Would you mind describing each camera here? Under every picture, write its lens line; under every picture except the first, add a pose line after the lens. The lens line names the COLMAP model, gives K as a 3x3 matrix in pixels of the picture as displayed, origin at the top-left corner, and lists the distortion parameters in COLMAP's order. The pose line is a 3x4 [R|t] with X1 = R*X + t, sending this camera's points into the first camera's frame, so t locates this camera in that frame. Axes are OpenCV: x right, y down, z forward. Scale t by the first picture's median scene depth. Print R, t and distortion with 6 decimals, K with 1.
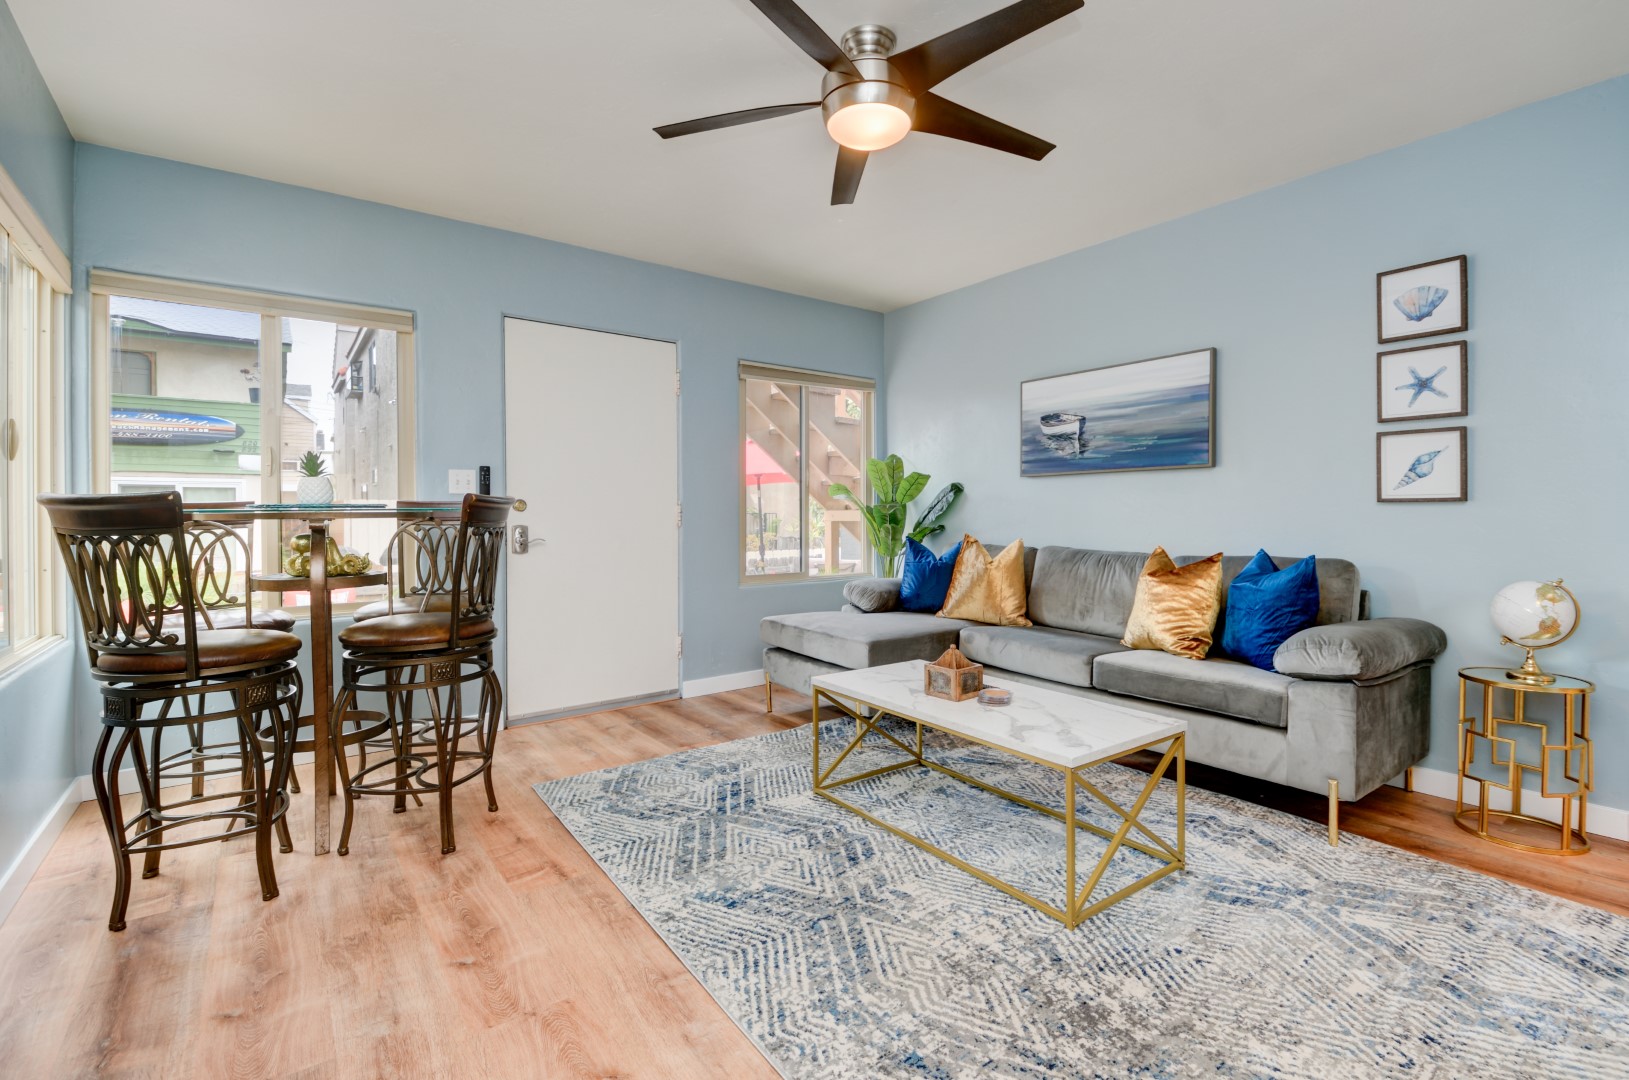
lens RADIAL K [[748.2, 0, 817.1], [0, 748.2, 511.1], [0, 0, 1]] dist [-0.000687, -0.000239]
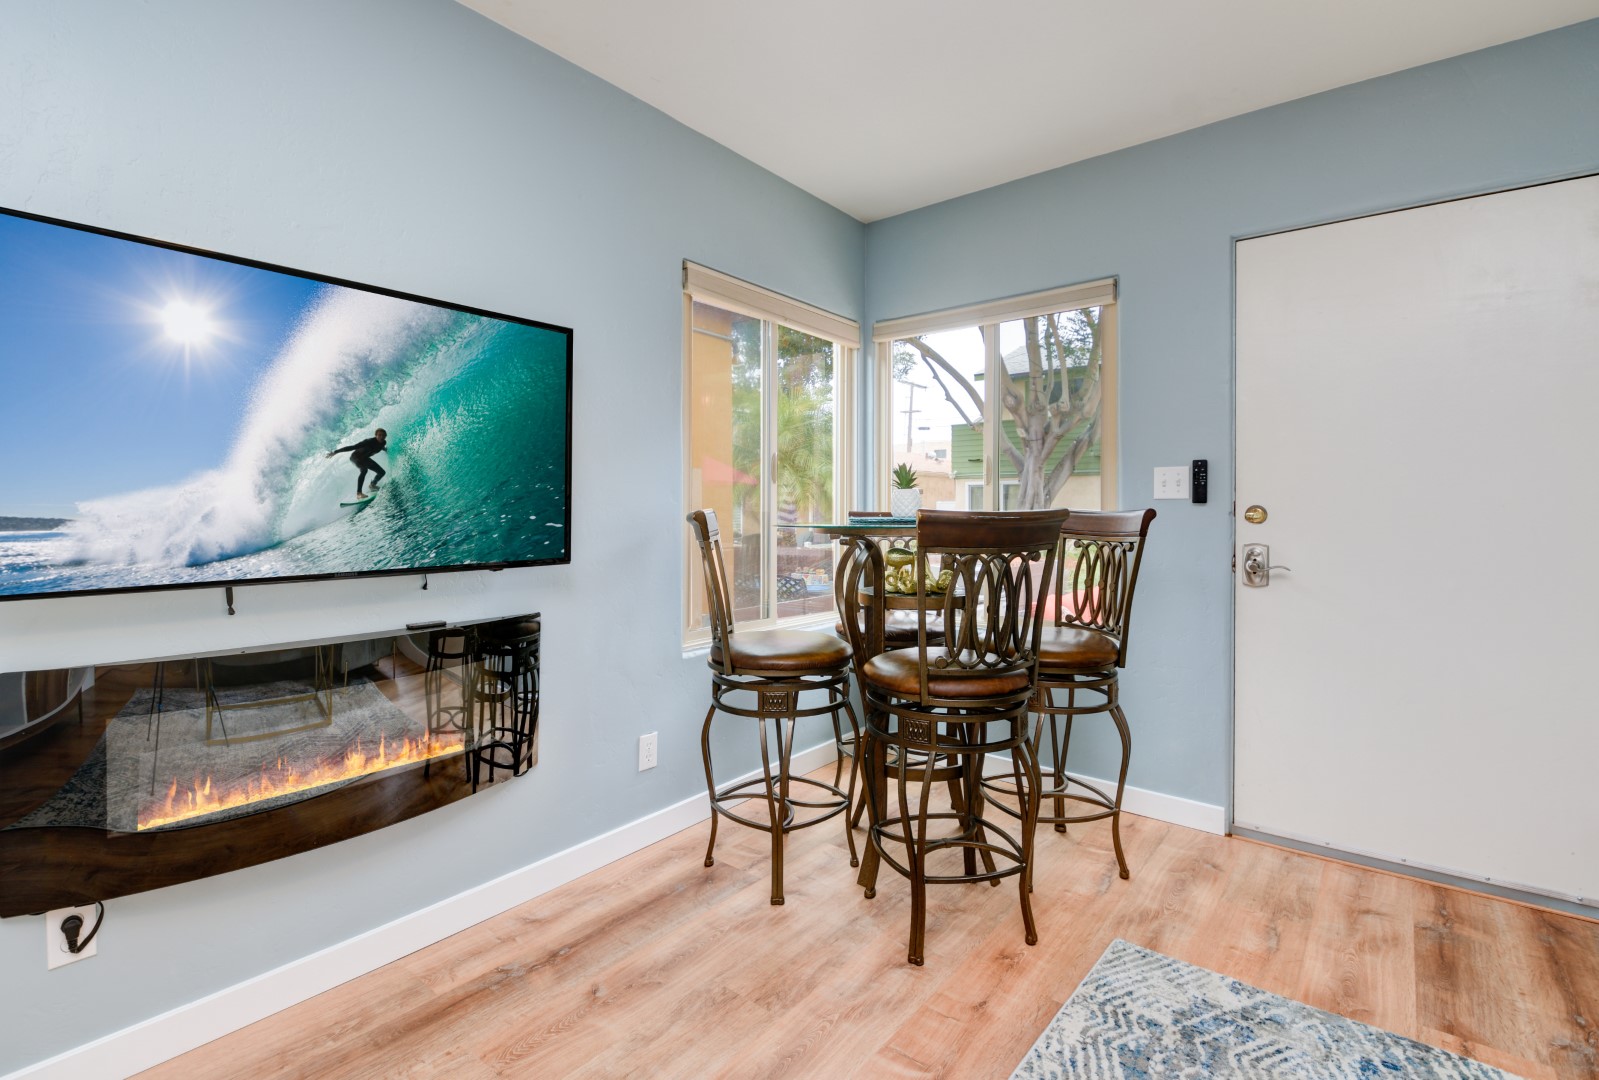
lens RADIAL K [[732.7, 0, 804.0], [0, 732.7, 522.1], [0, 0, 1]] dist [0.001153, 0.000087]
pose [[0.267973, 0.009045, -0.963384, 0.176593], [-0.005554, 0.999954, 0.007843, -0.004968], [0.963410, 0.003249, 0.268011, 0.590186]]
